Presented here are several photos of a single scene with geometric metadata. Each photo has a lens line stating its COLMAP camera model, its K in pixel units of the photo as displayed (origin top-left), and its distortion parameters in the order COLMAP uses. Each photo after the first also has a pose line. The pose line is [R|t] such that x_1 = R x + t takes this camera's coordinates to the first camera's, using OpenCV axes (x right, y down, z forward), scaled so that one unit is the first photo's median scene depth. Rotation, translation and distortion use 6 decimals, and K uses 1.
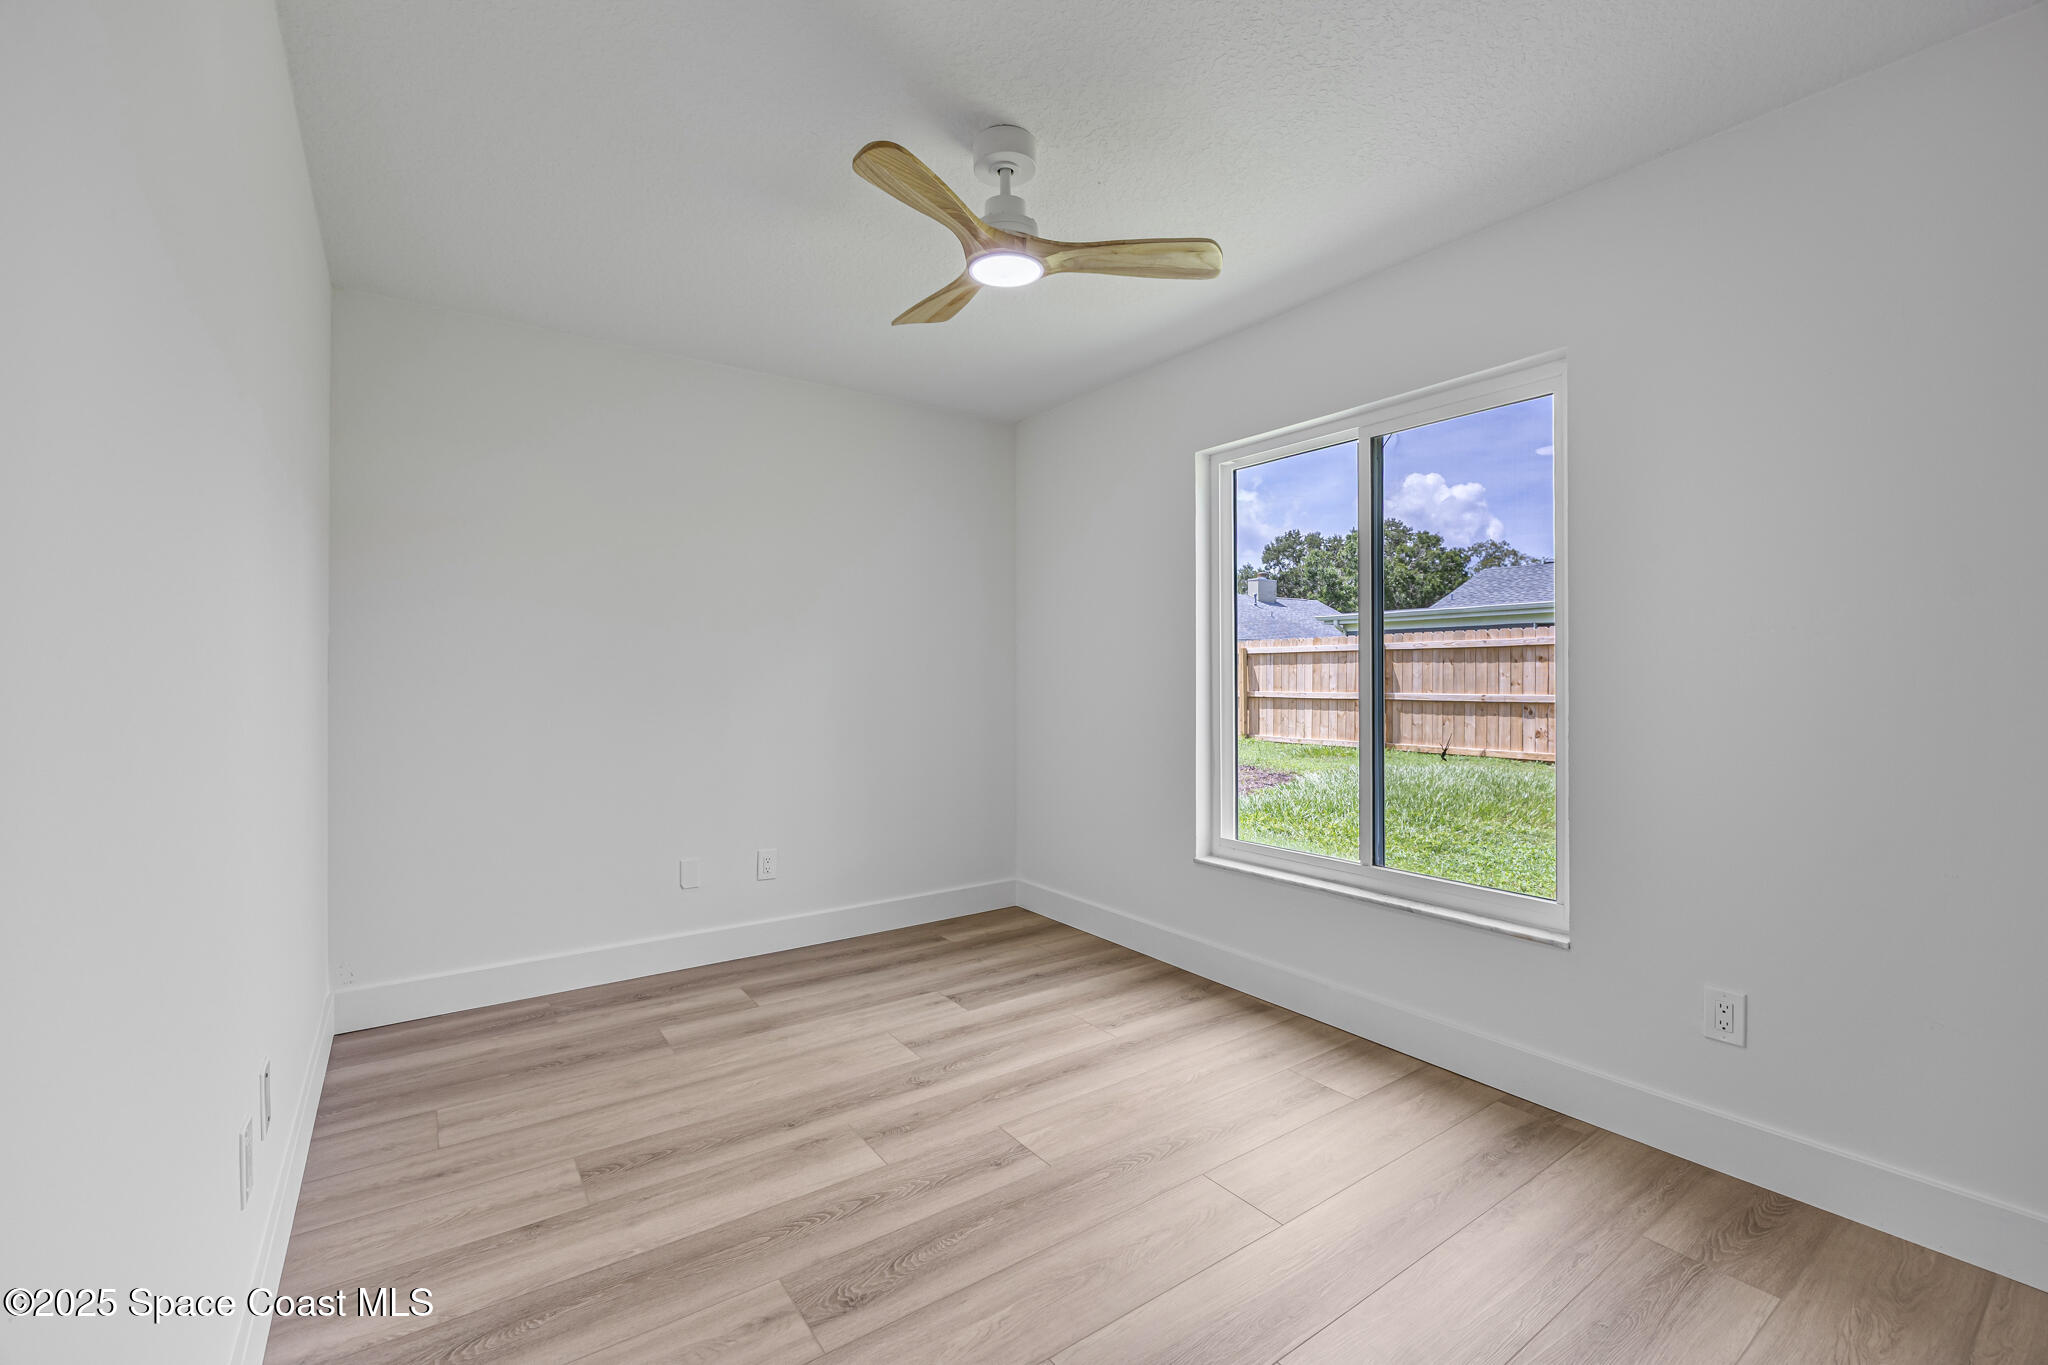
lens RADIAL K [[851.2, 0, 1024.0], [0, 851.2, 682.5], [0, 0, 1]] dist [-0.016836, -0.000318]
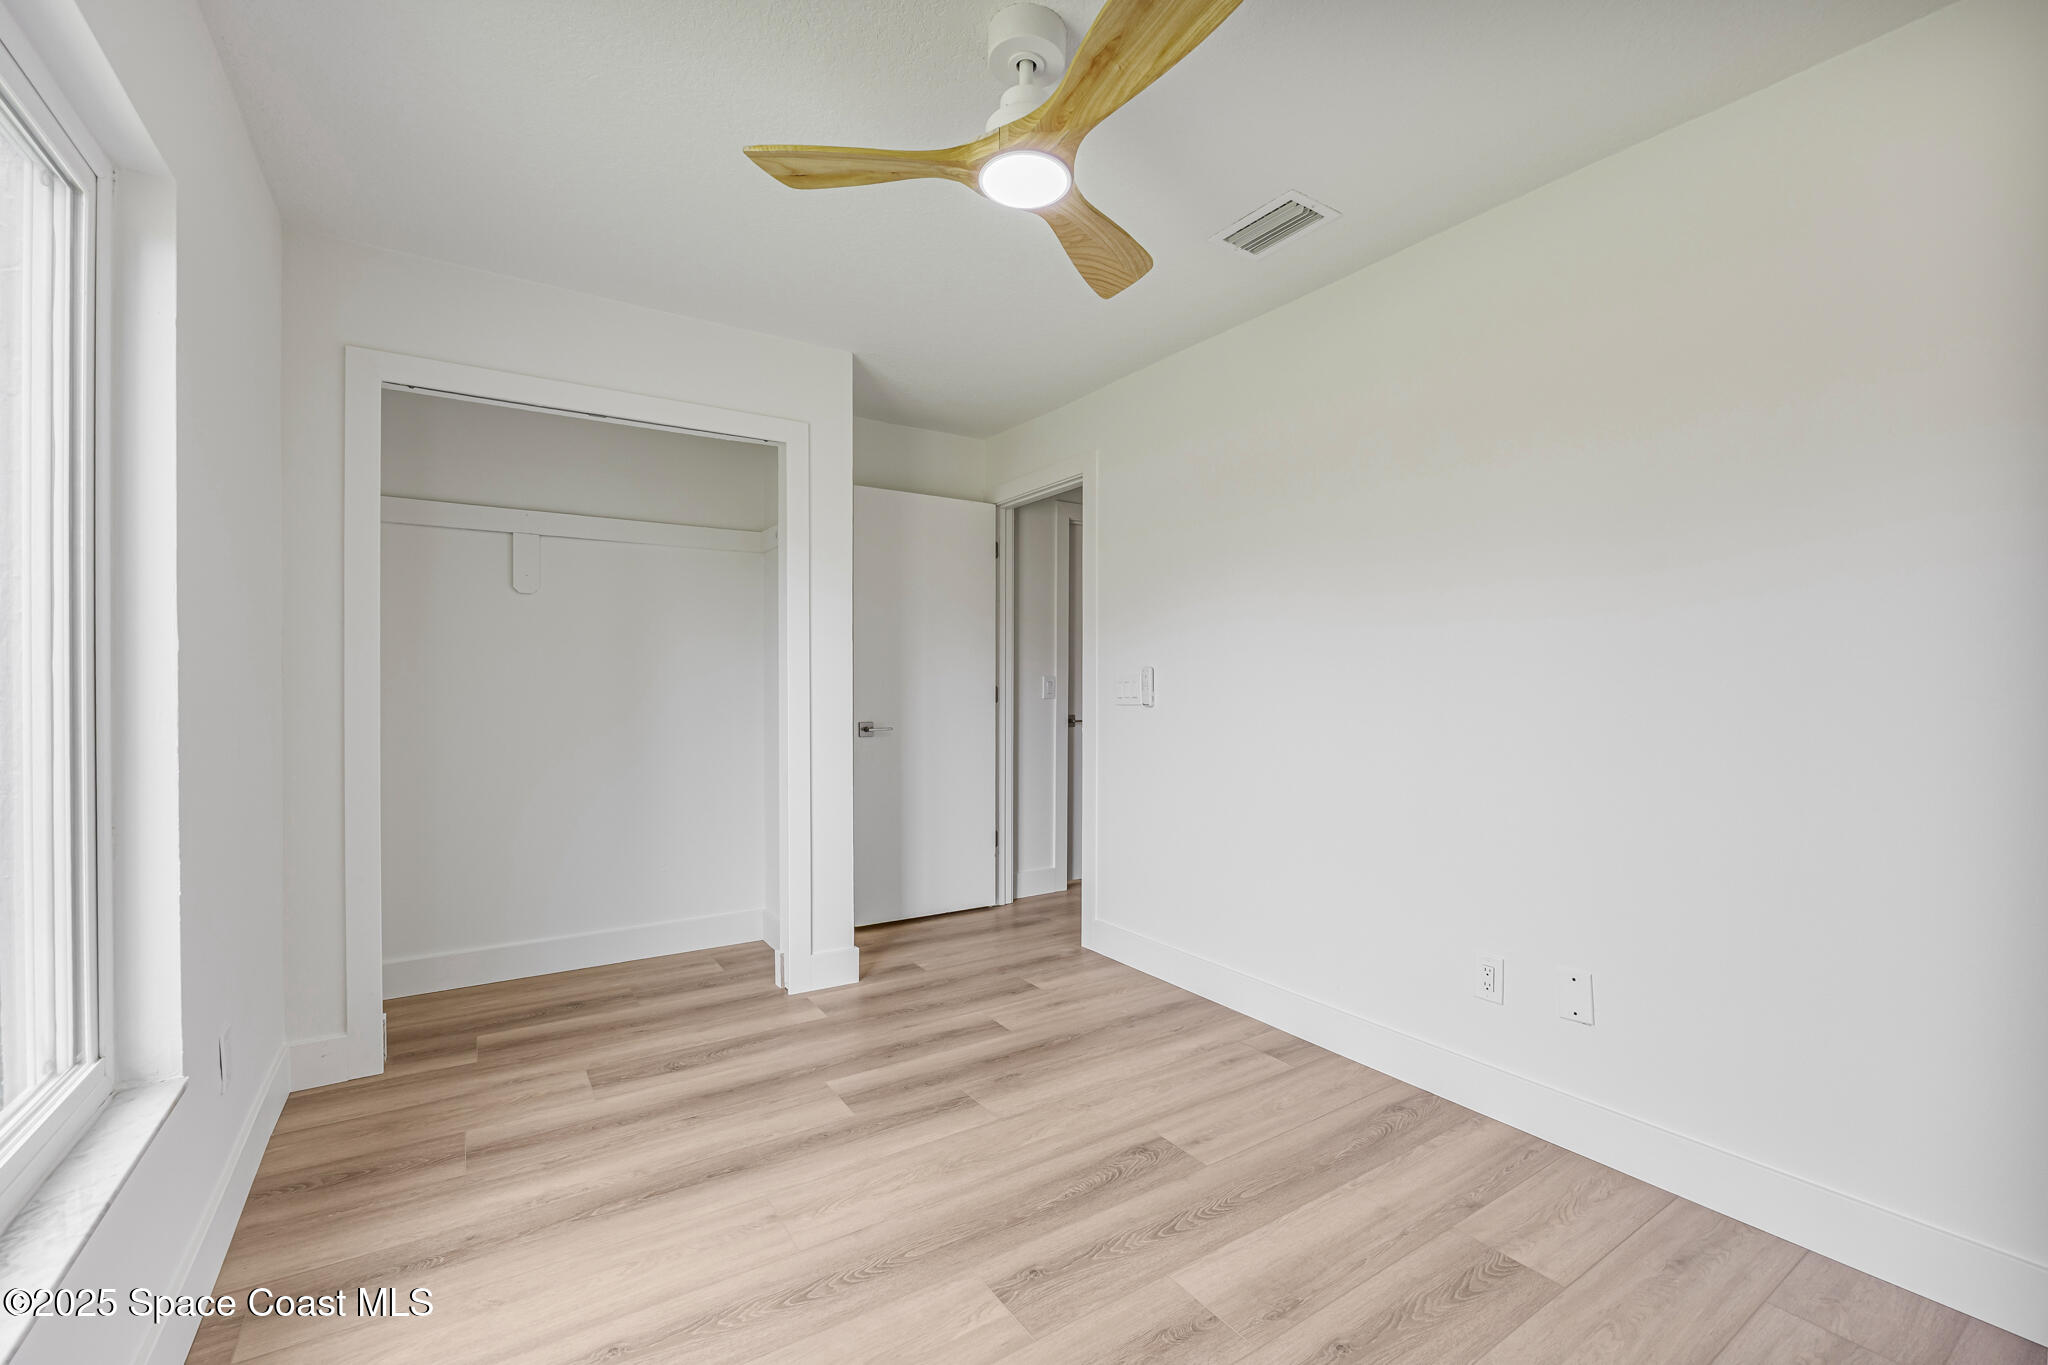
lens RADIAL K [[851.2, 0, 1024.0], [0, 851.2, 682.5], [0, 0, 1]] dist [-0.016836, -0.000318]
pose [[-0.999510, -0.003008, 0.031162, -0.050989], [-0.002759, 0.999964, 0.008021, -0.016381], [-0.031185, 0.007931, -0.999482, 2.043410]]
